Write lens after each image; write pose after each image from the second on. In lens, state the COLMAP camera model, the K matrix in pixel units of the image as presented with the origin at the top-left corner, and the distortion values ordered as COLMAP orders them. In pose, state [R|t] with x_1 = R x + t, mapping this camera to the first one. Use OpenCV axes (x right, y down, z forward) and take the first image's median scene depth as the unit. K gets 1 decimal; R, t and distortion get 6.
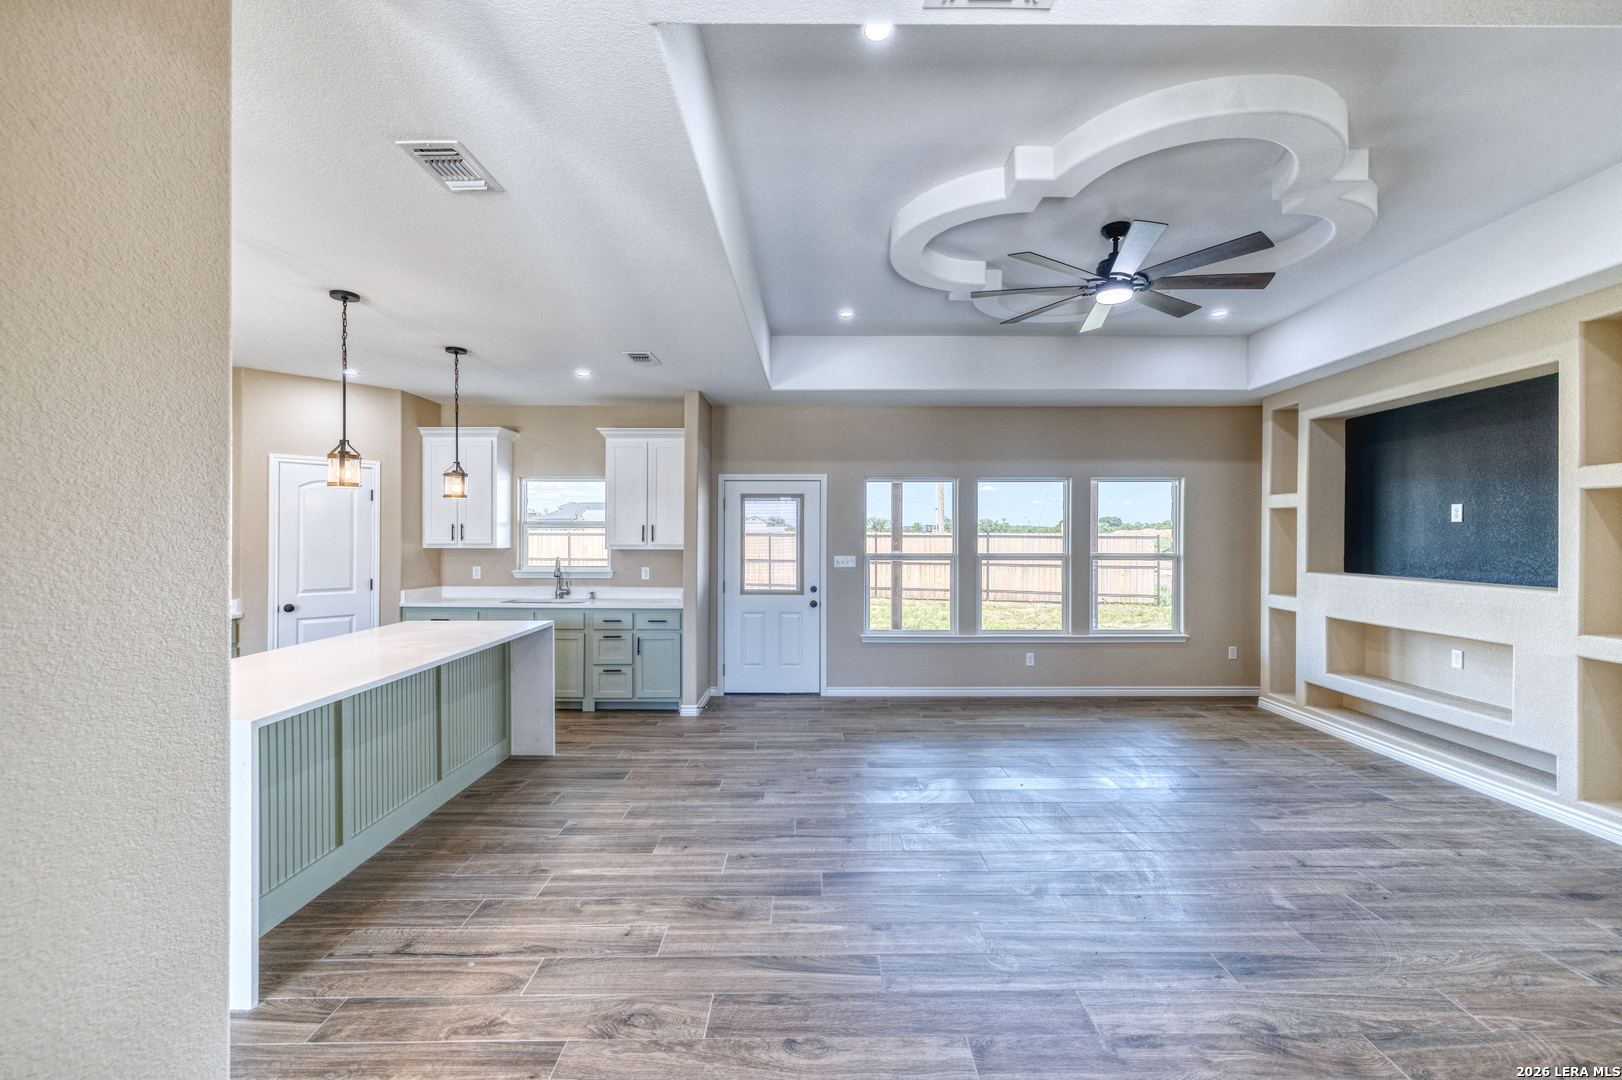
lens RADIAL K [[680.0, 0, 813.3], [0, 680.0, 534.8], [0, 0, 1]] dist [-0.001756, -0.000036]
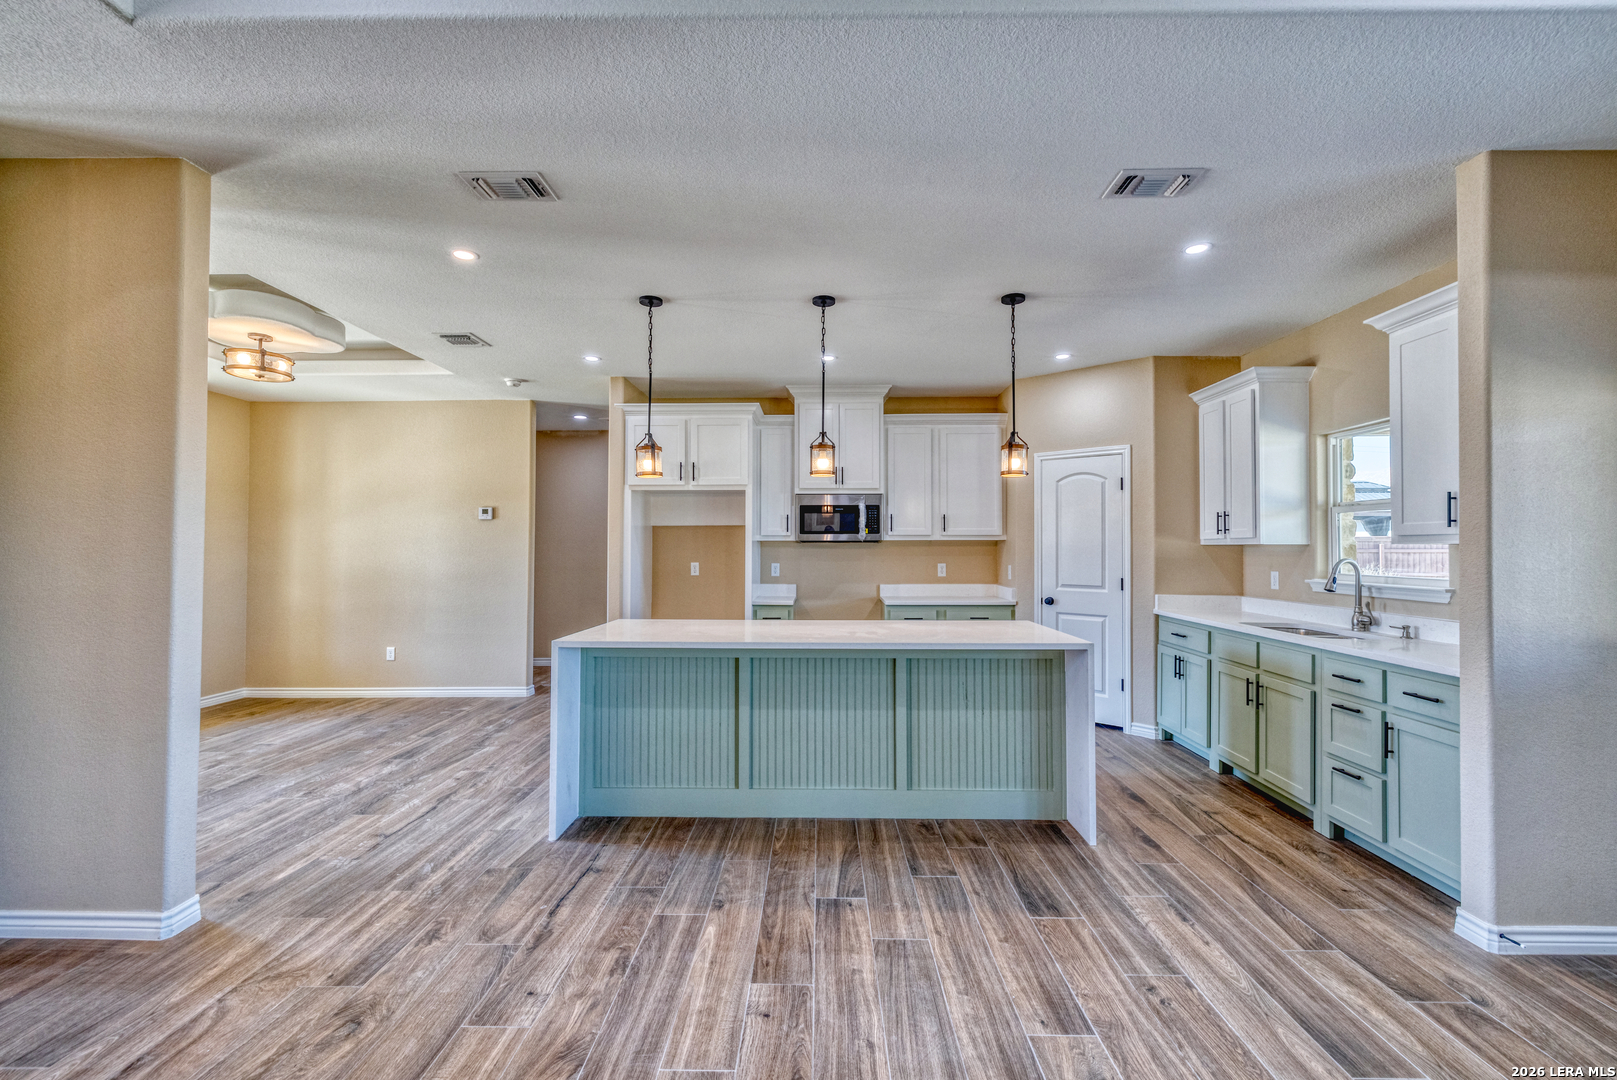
lens RADIAL K [[680.2, 0, 816.7], [0, 680.2, 536.2], [0, 0, 1]] dist [-0.000762, -0.000547]
pose [[-0.009881, -0.020528, -0.999740, 0.254095], [-0.004488, 0.999780, -0.020485, 0.031863], [0.999941, 0.004284, -0.009971, 0.642115]]
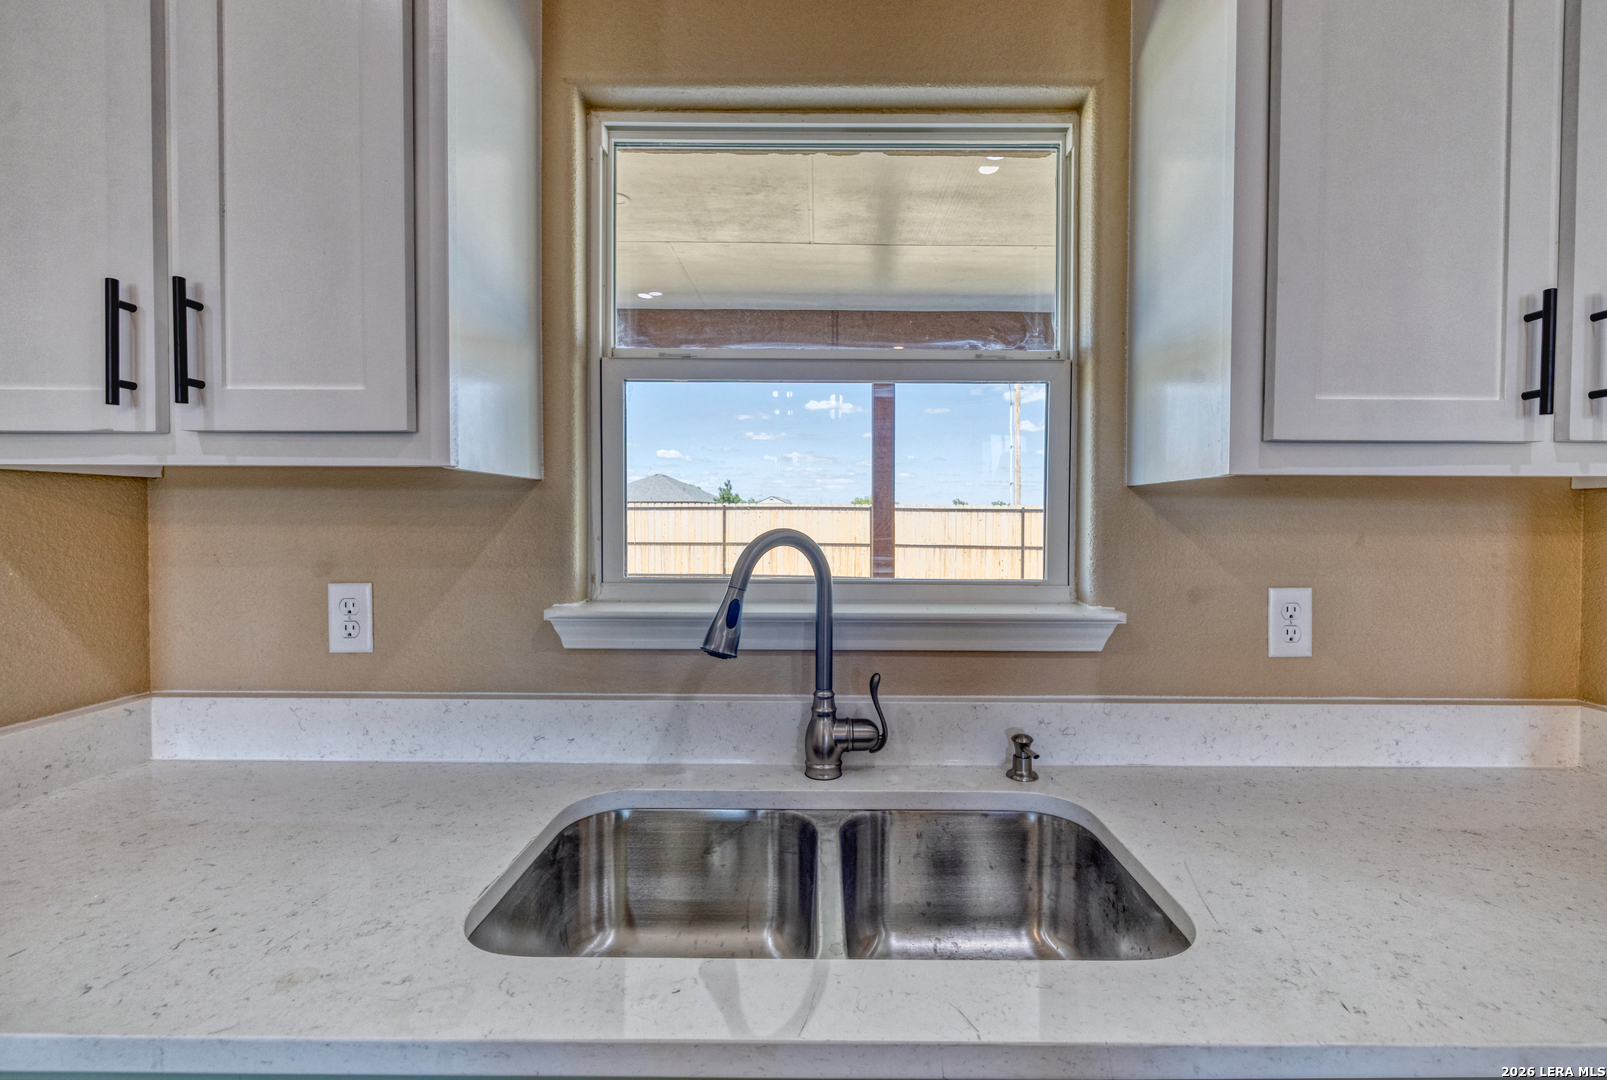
lens RADIAL K [[685.1, 0, 808.5], [0, 685.1, 529.6], [0, 0, 1]] dist [-0.001268, -0.000111]
pose [[0.999979, 0.000898, -0.006442, -0.447575], [-0.000792, 0.999865, 0.016425, 0.034972], [0.006456, -0.016420, 0.999844, 0.985049]]
